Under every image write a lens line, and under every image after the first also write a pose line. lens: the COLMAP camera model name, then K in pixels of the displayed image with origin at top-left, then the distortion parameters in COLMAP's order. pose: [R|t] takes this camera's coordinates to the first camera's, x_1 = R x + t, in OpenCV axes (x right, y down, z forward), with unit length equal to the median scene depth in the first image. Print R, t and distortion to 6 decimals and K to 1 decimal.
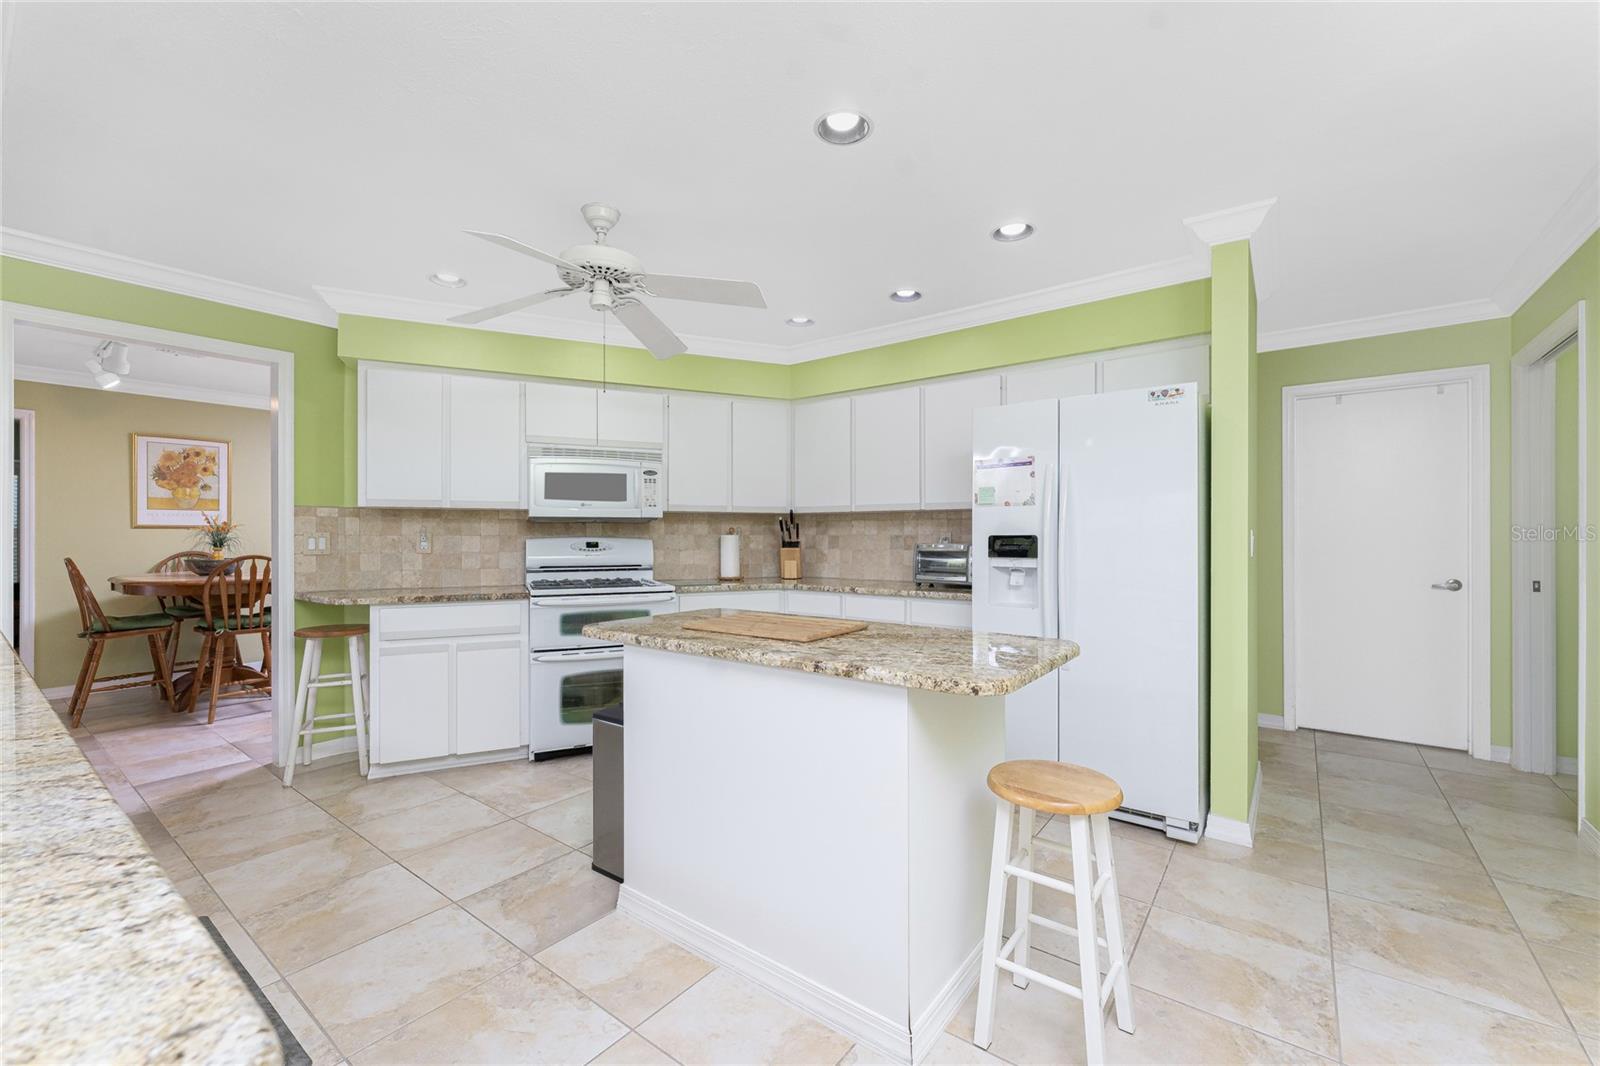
lens RADIAL K [[643.8, 0, 813.0], [0, 643.8, 532.6], [0, 0, 1]] dist [-0.002776, -0.001113]
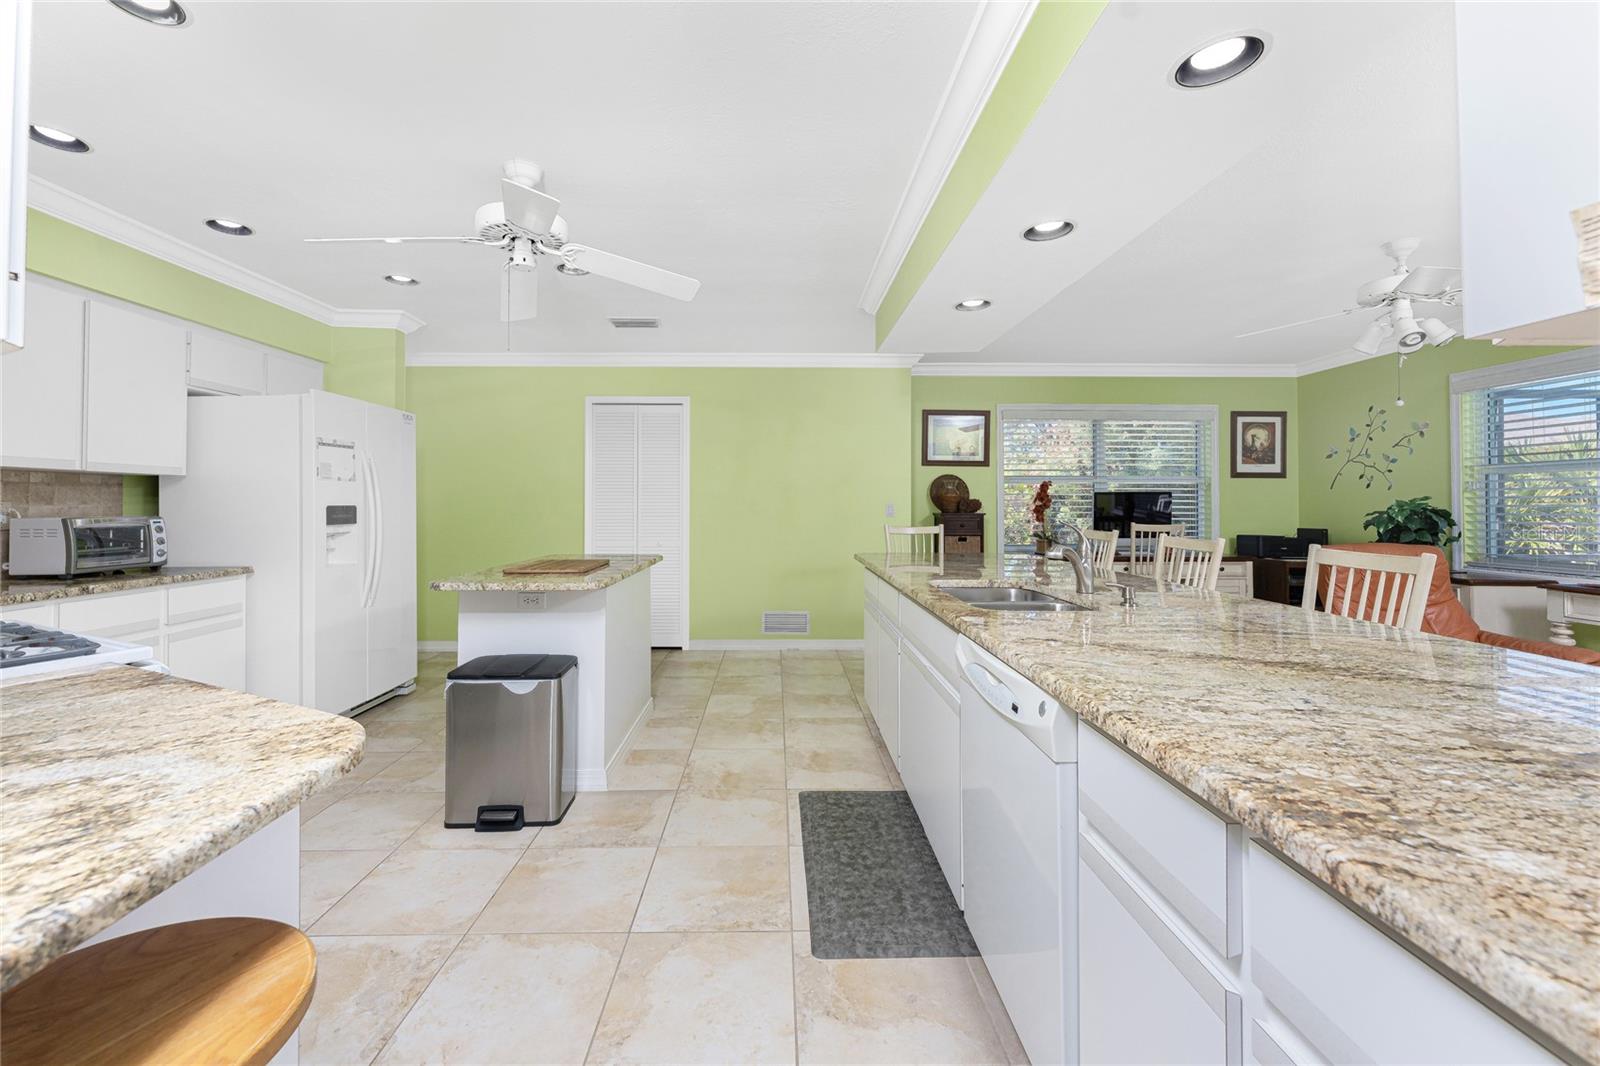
lens RADIAL K [[643.8, 0, 774.4], [0, 643.8, 504.9], [0, 0, 1]] dist [-0.002776, -0.001113]
pose [[-0.619452, 0.003975, 0.785025, -0.879501], [0.000723, 0.999990, -0.004494, 0.006950], [-0.785034, -0.002216, -0.619448, 0.866268]]
